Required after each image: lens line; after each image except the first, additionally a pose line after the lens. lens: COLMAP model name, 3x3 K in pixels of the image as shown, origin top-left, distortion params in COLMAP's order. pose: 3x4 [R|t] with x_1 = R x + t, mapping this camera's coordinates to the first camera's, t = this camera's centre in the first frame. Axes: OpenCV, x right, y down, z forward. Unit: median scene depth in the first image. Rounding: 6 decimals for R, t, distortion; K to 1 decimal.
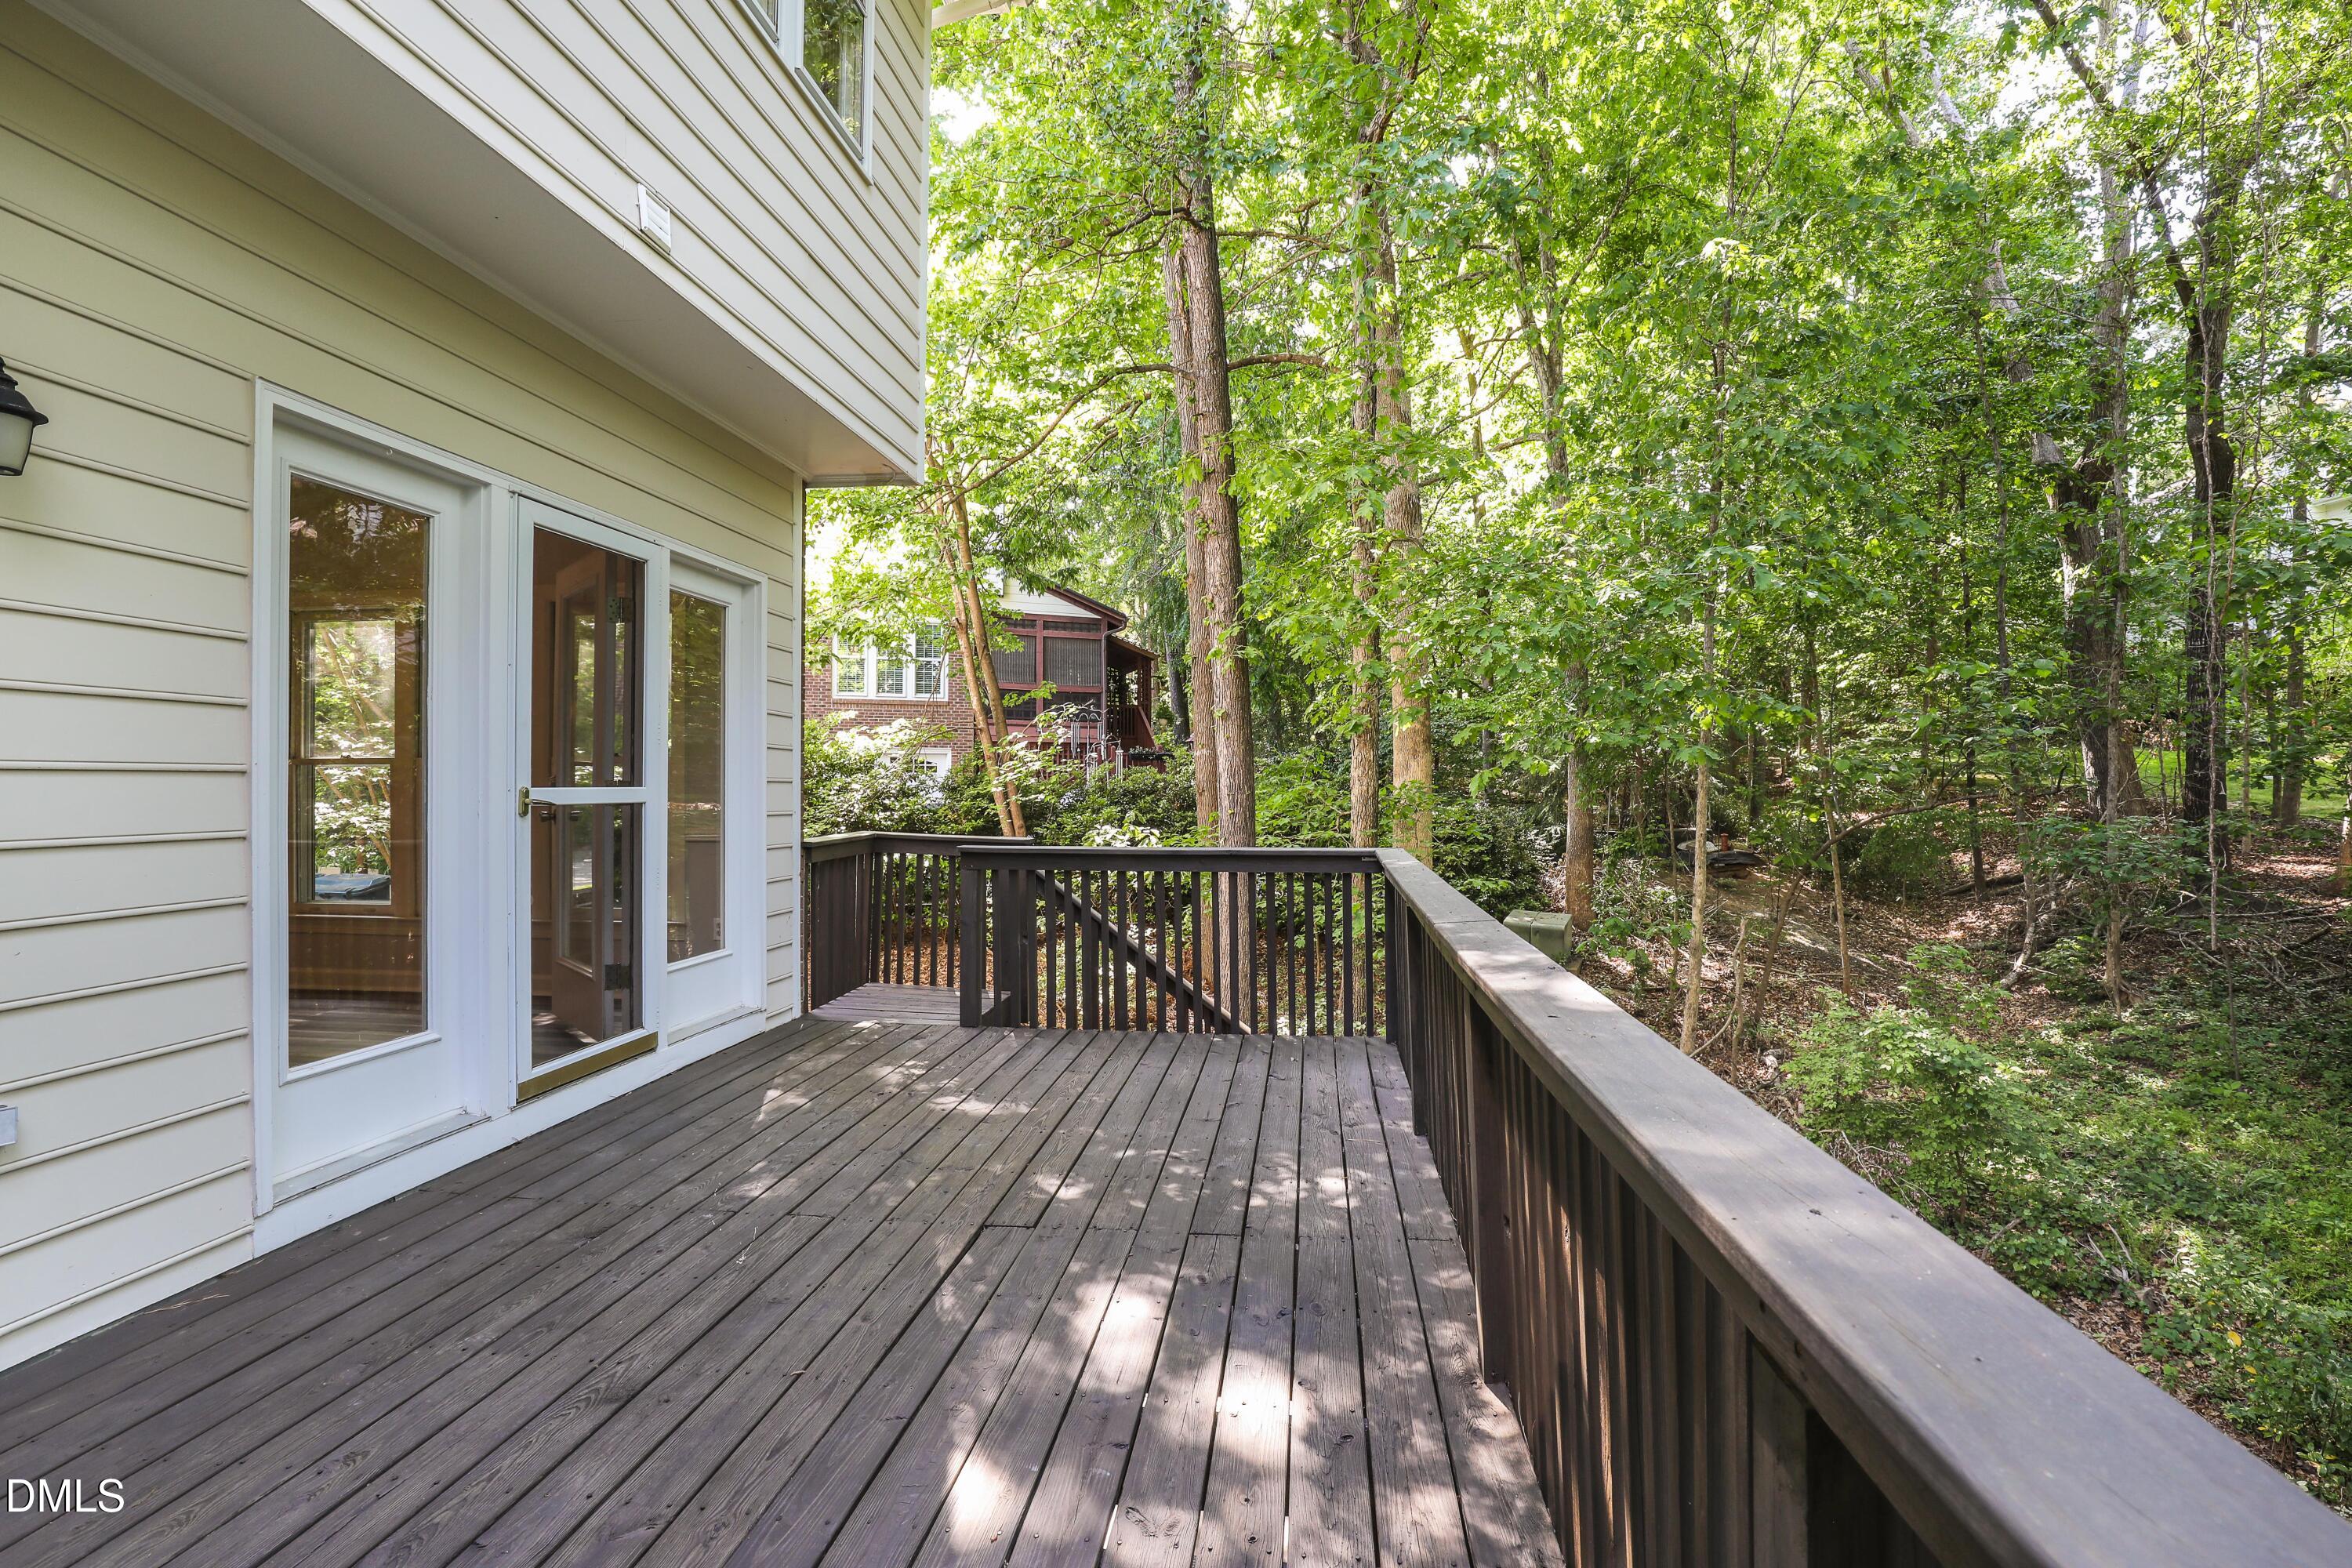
lens RADIAL K [[1079.2, 0, 1187.6], [0, 1079.2, 774.4], [0, 0, 1]] dist [-0.028085, 0.003760]
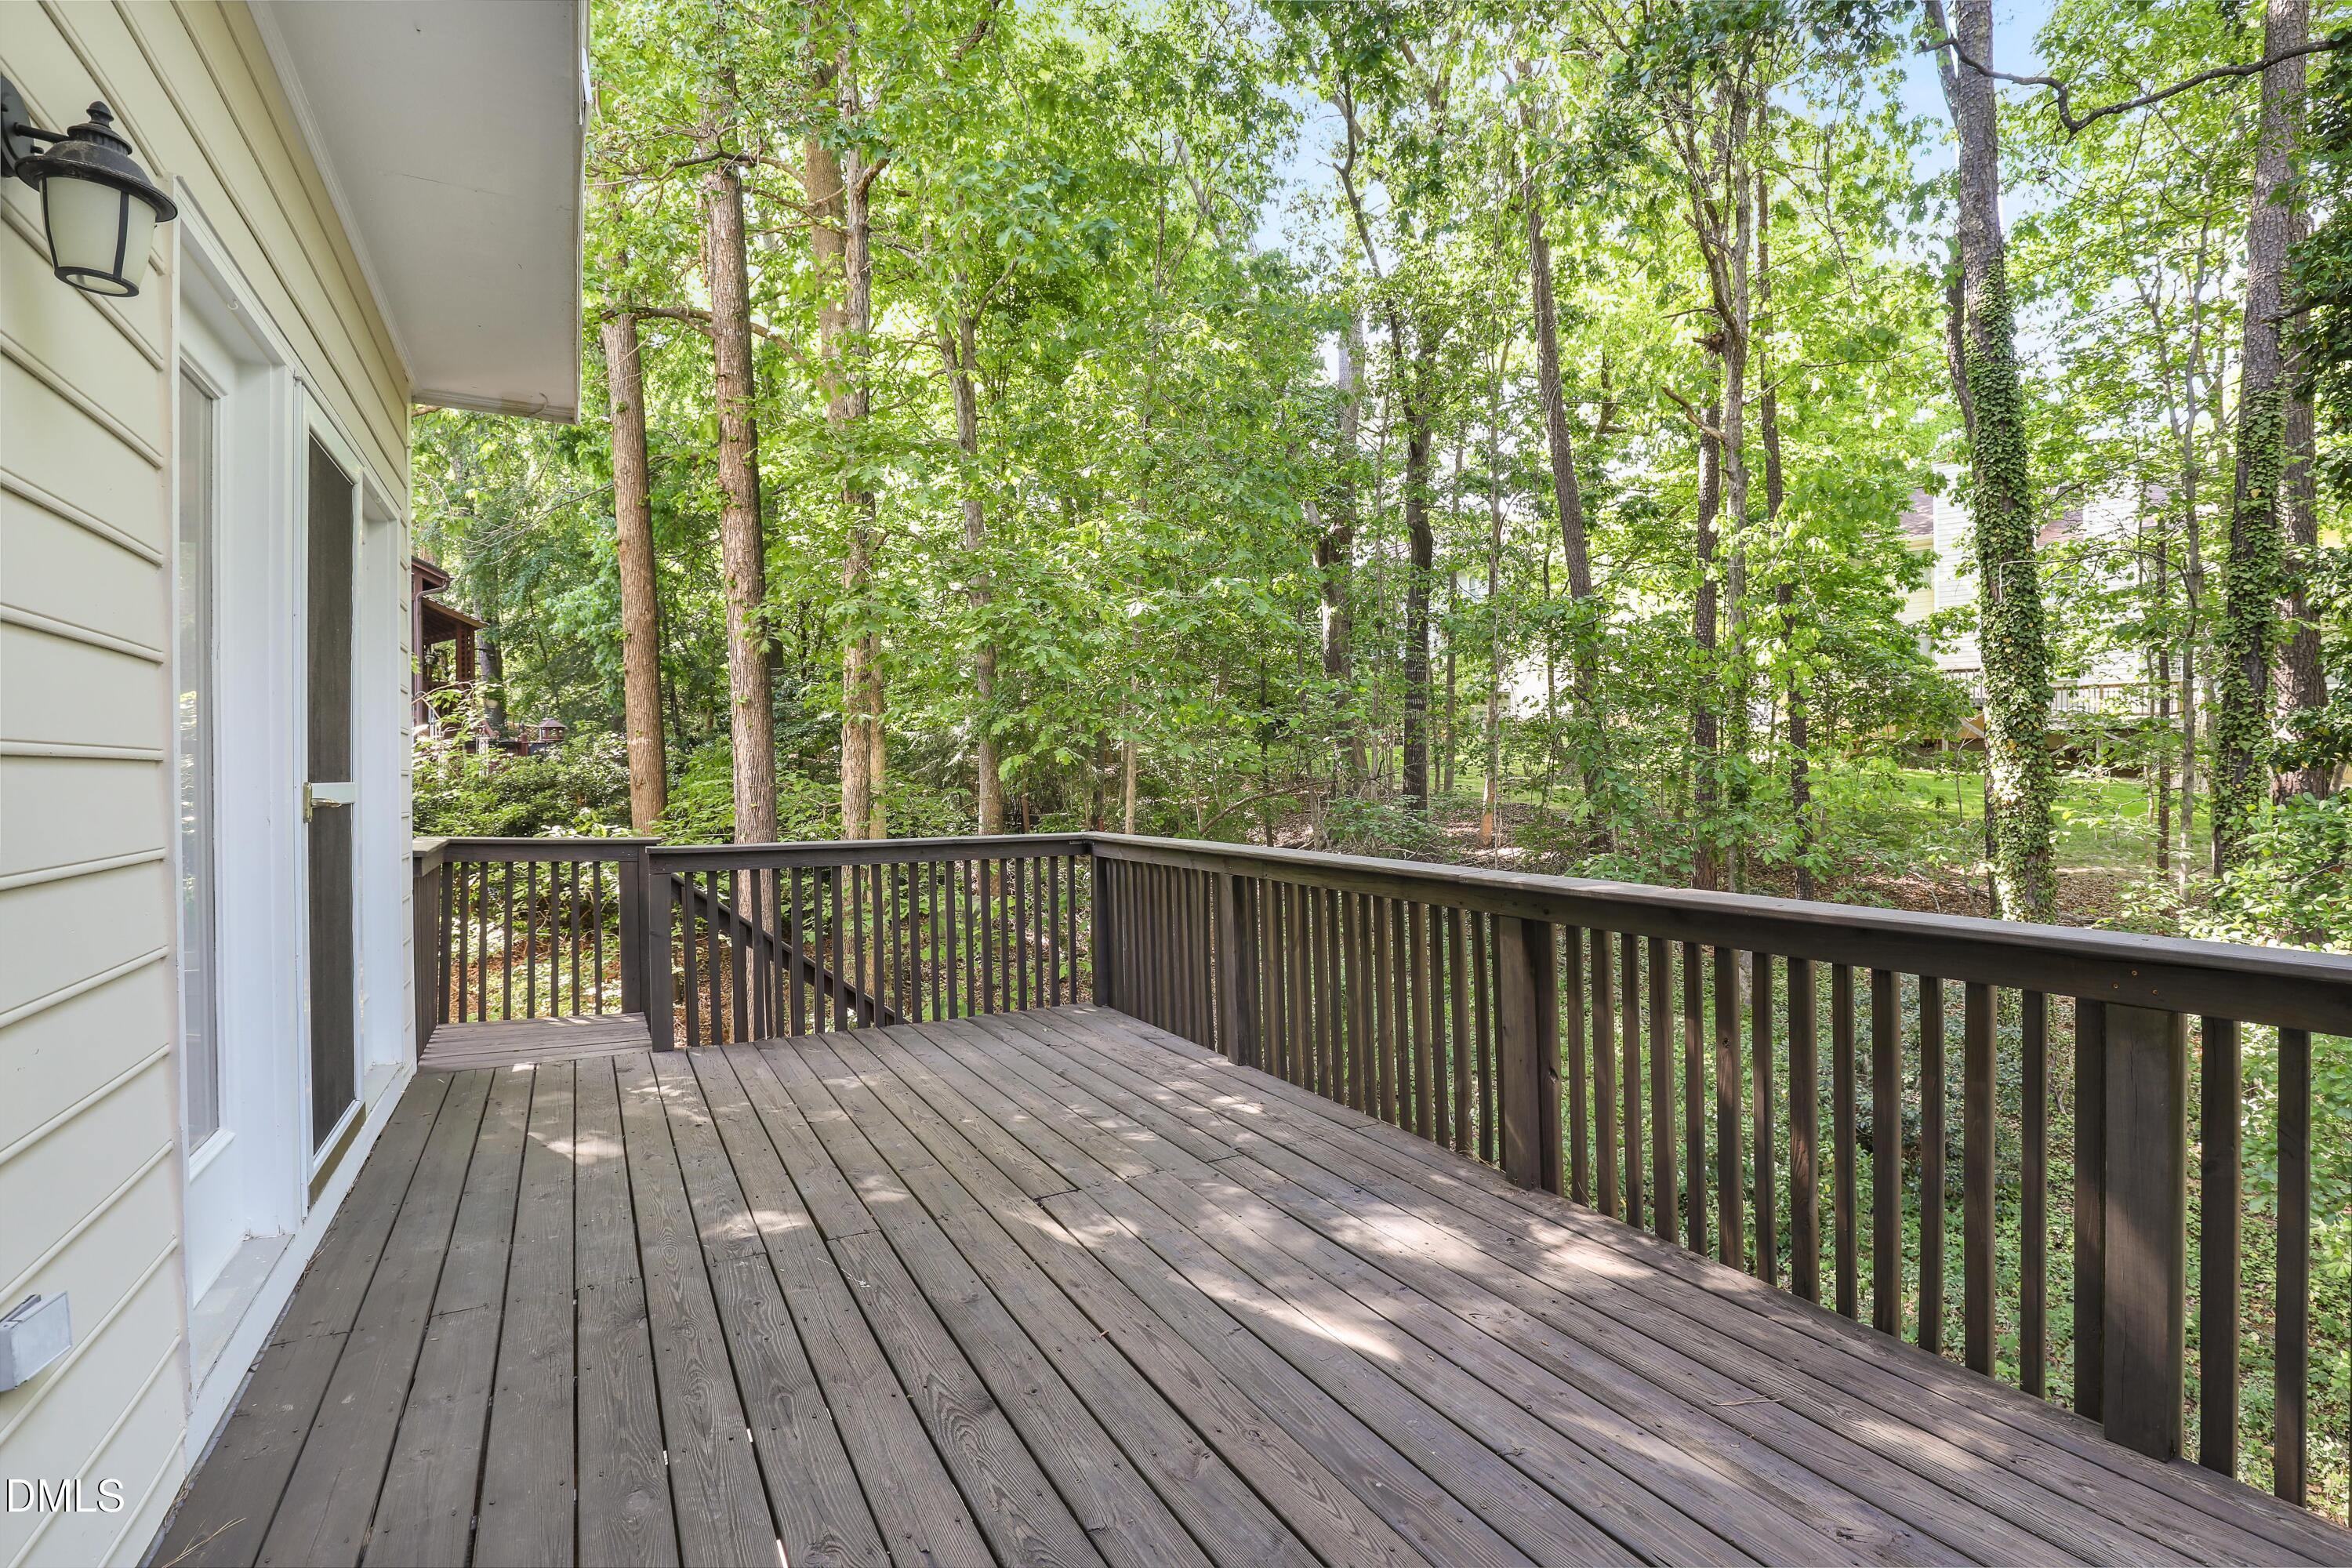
lens RADIAL K [[1079.2, 0, 1178.5], [0, 1079.2, 782.3], [0, 0, 1]] dist [-0.028085, 0.003760]
pose [[0.817661, -0.008617, 0.575636, -0.459840], [-0.000442, 0.999878, 0.015596, -0.000325], [-0.575700, -0.013006, 0.817558, 0.049778]]
